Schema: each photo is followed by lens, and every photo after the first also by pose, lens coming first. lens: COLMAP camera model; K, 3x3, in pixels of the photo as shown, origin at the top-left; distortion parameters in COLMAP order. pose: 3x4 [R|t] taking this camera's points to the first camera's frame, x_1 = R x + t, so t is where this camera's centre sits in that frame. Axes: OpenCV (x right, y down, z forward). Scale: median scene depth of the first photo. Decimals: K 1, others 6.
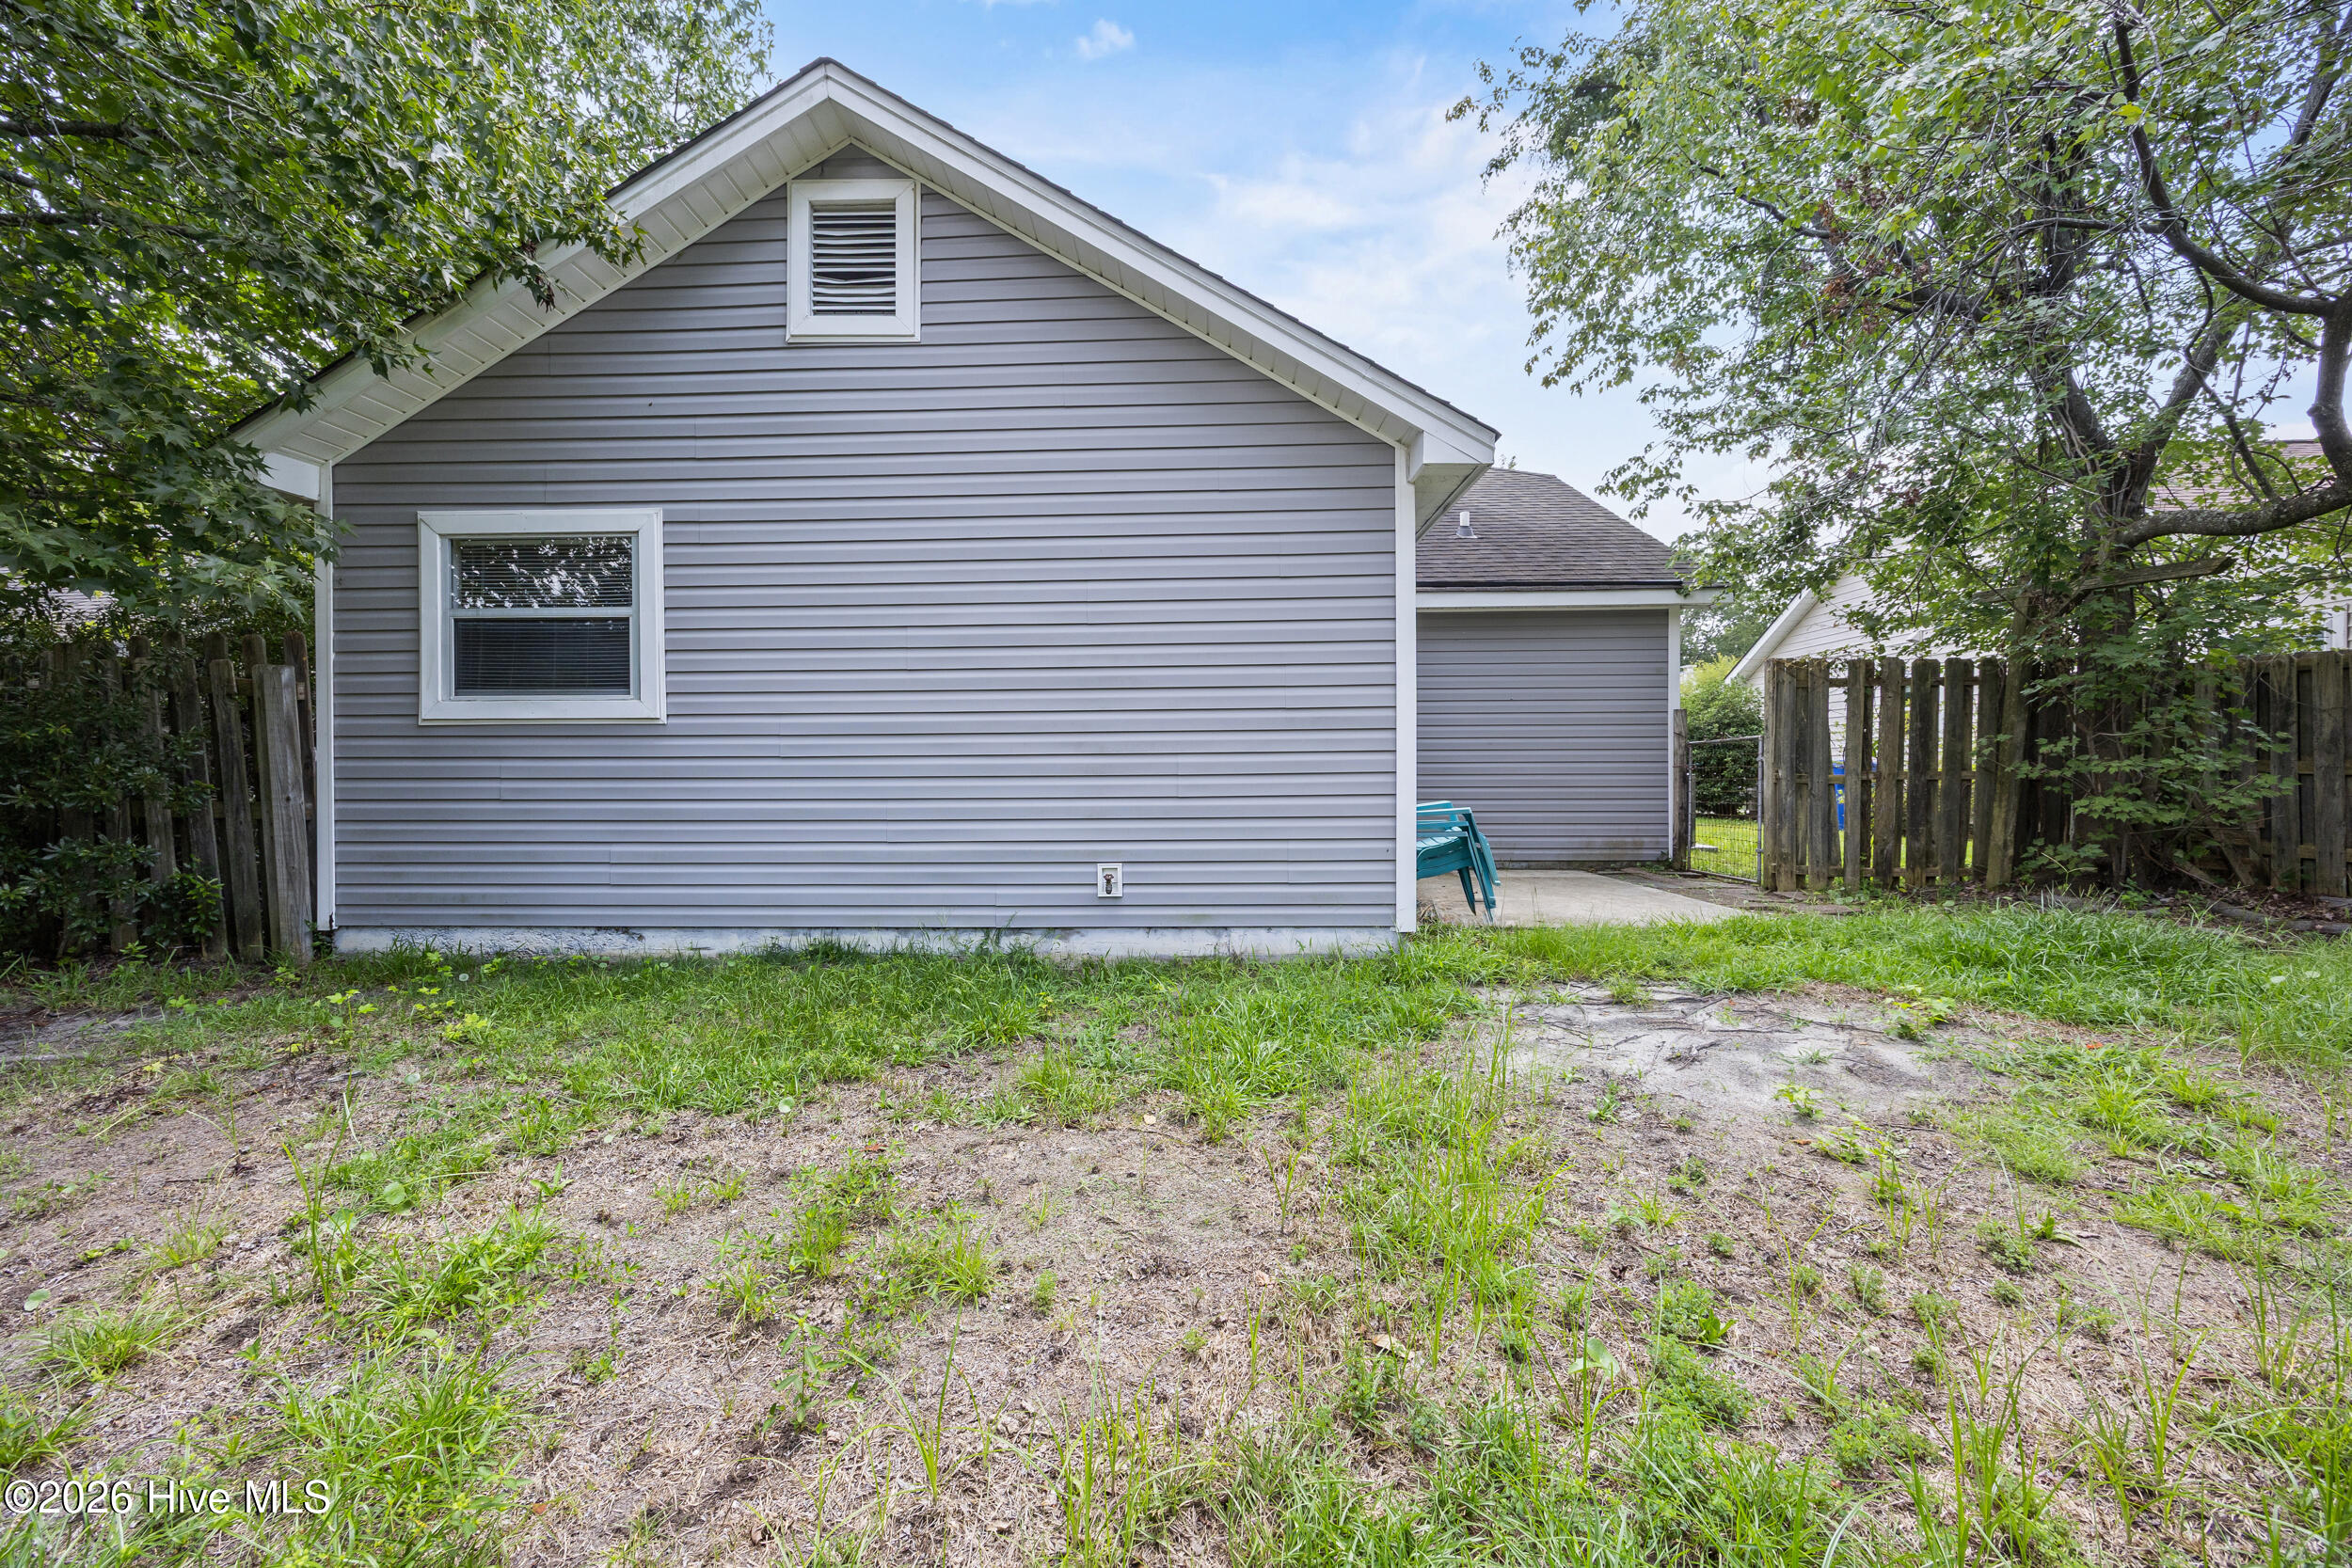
lens RADIAL K [[883.5, 0, 1181.2], [0, 883.5, 778.8], [0, 0, 1]] dist [0.000405, -0.000048]
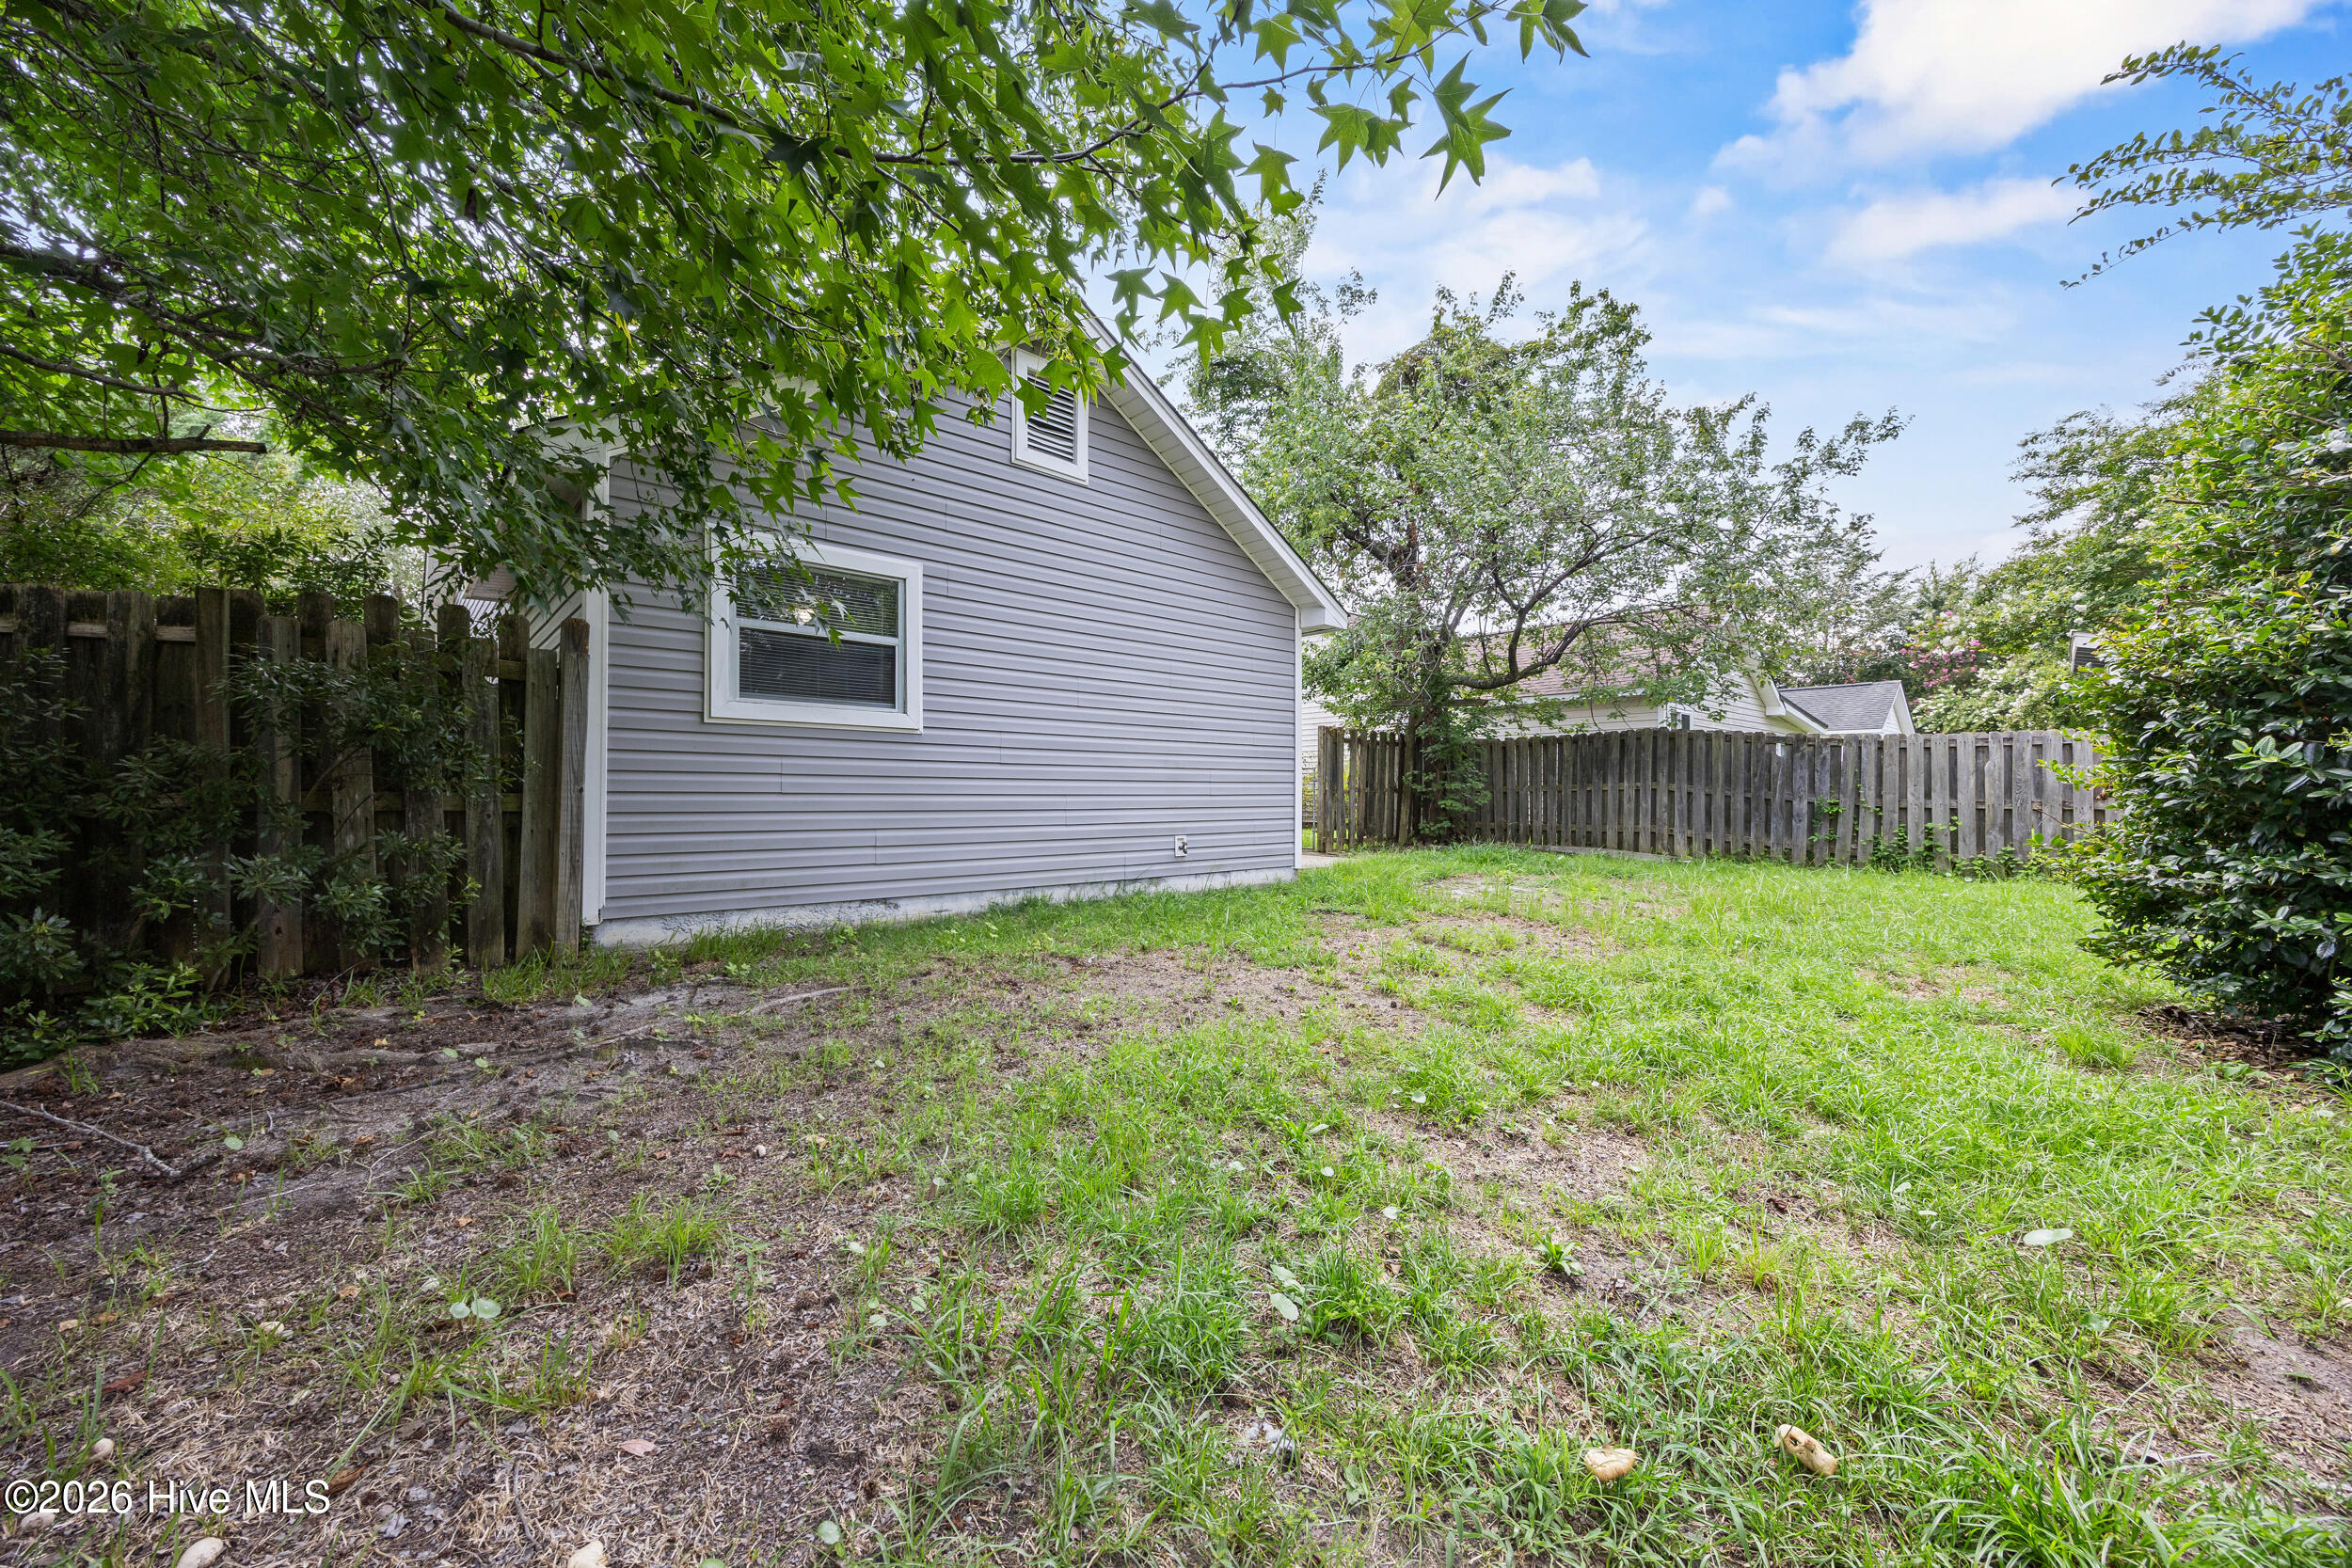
lens RADIAL K [[883.5, 0, 1166.5], [0, 883.5, 782.5], [0, 0, 1]] dist [0.000405, -0.000048]
pose [[0.722678, 0.016319, 0.690992, -1.203474], [-0.000631, 0.999736, -0.022950, 0.035804], [-0.691184, 0.016150, 0.722498, -0.151991]]
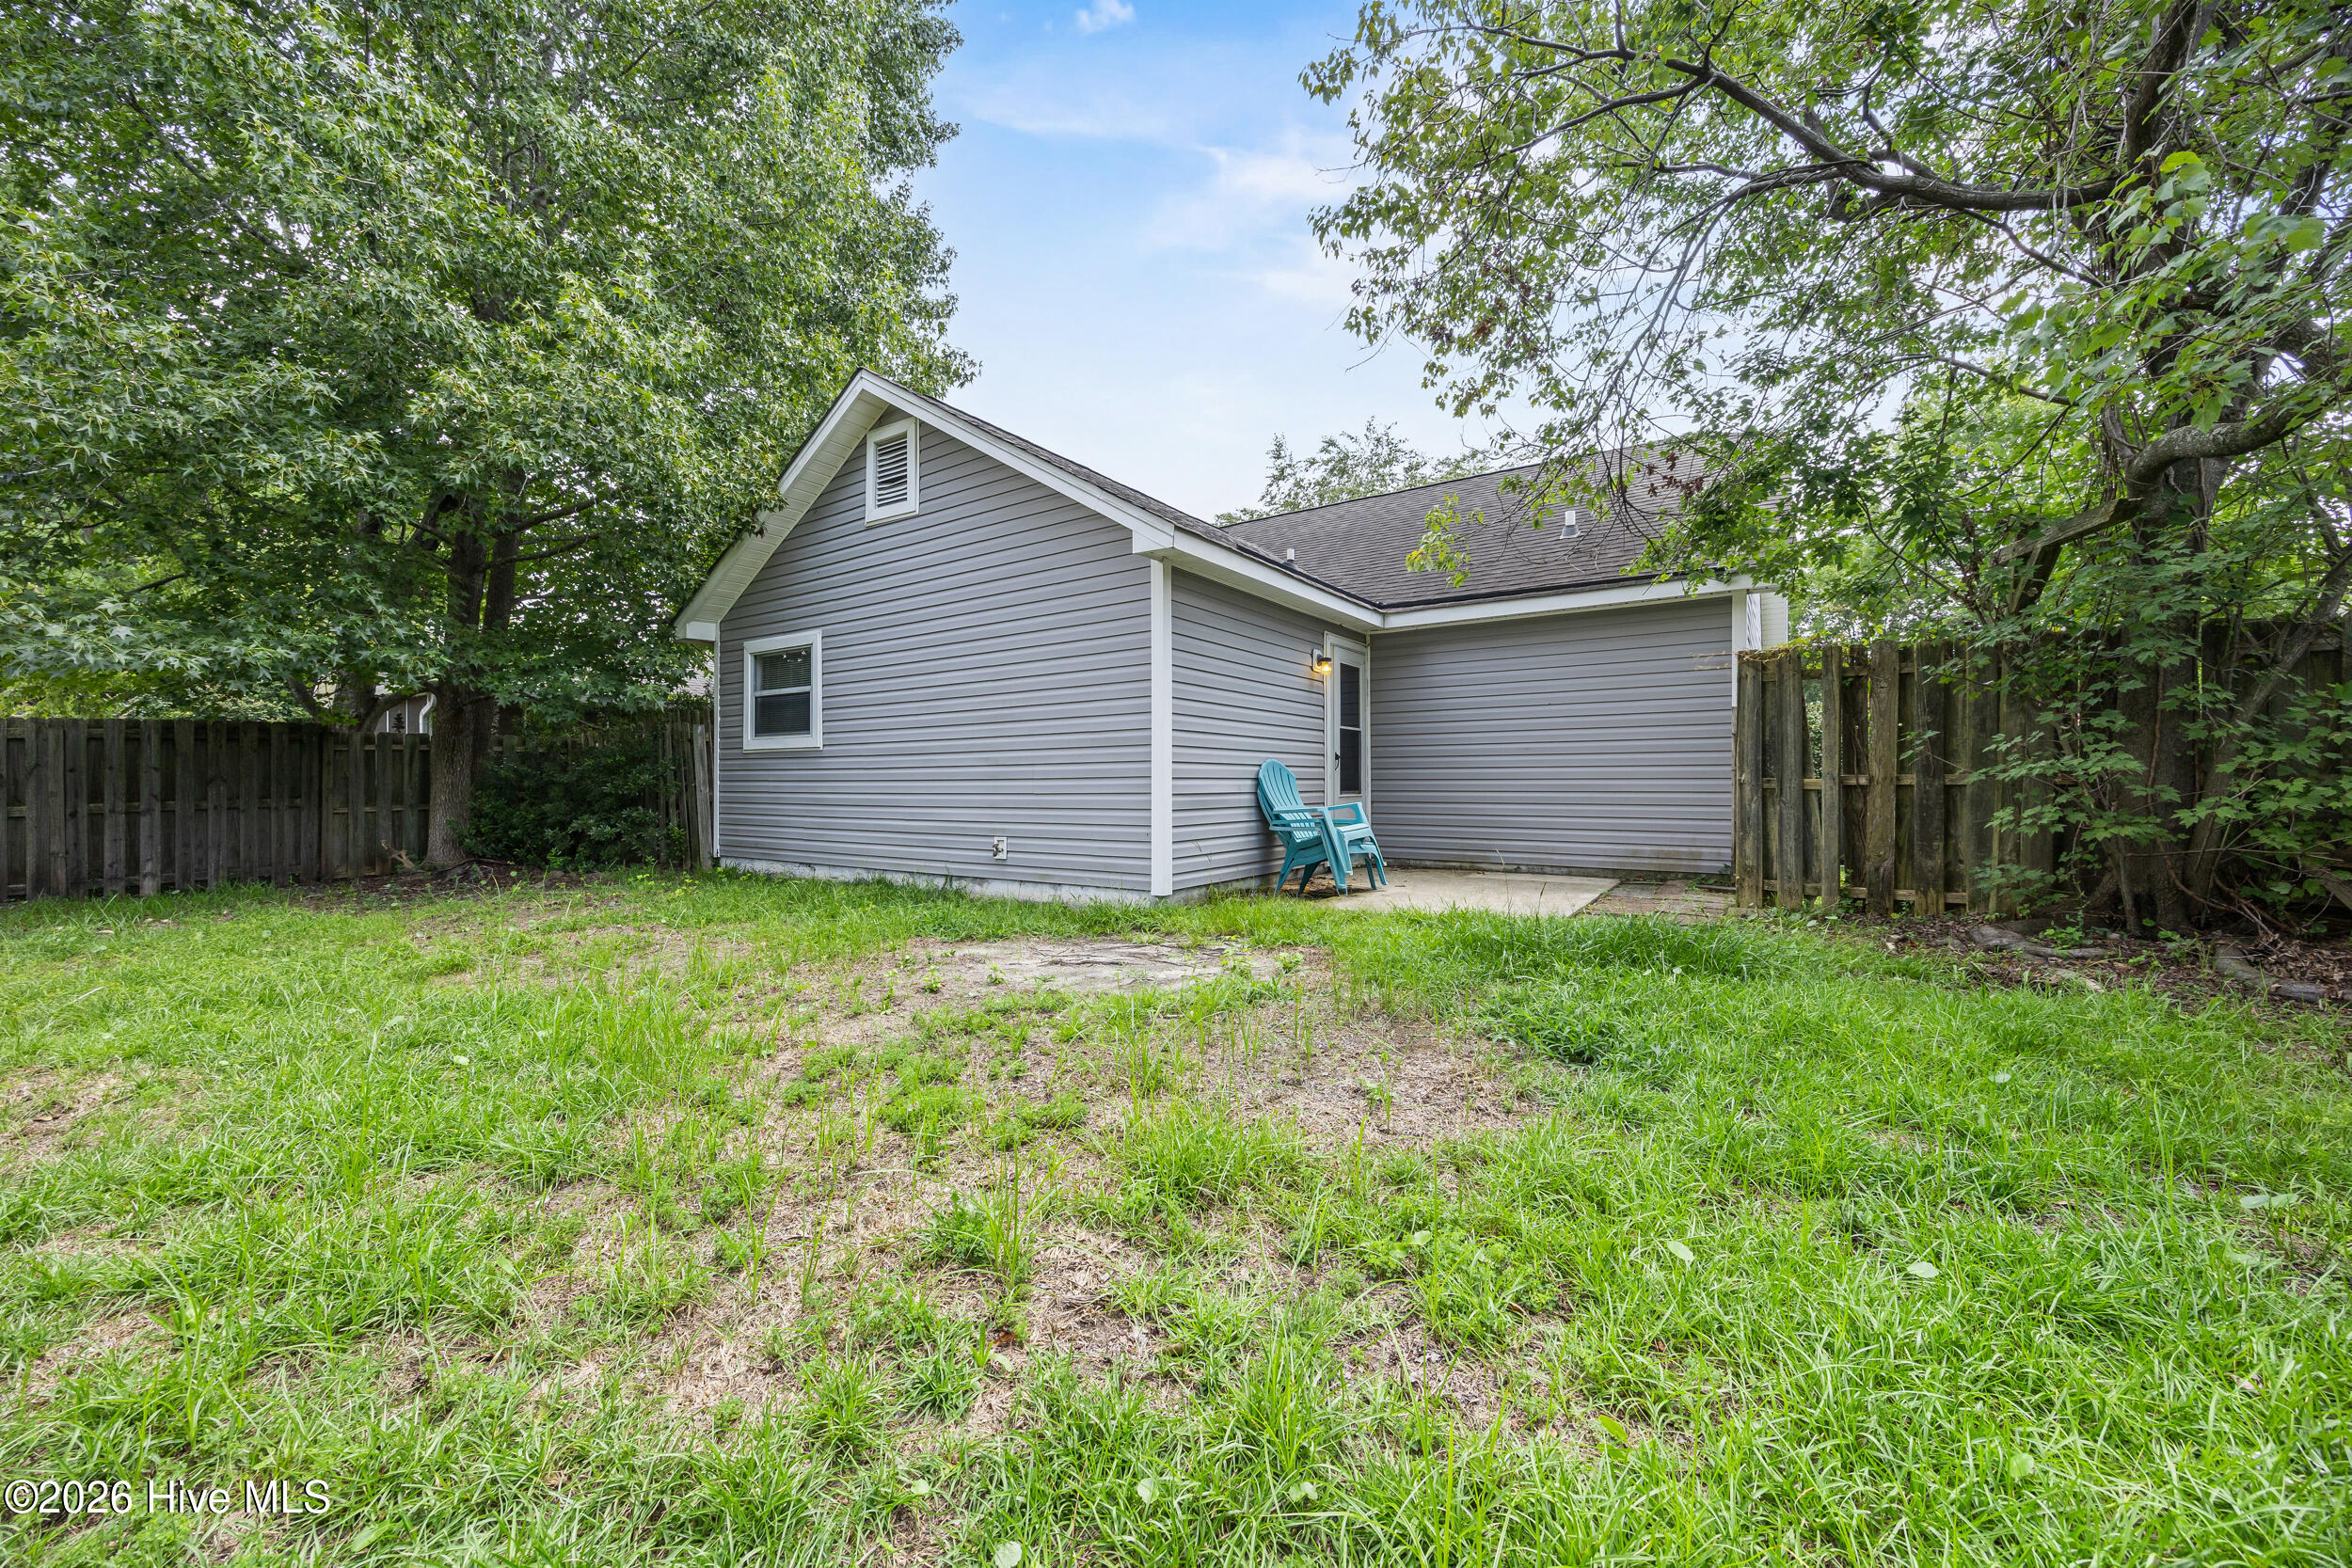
lens RADIAL K [[883.5, 0, 1167.5], [0, 883.5, 787.8], [0, 0, 1]] dist [0.000405, -0.000048]
pose [[0.837091, 0.006218, -0.547028, 0.981453], [-0.006387, 0.999978, 0.001593, 0.006544], [0.547026, 0.002161, 0.837113, -0.114814]]
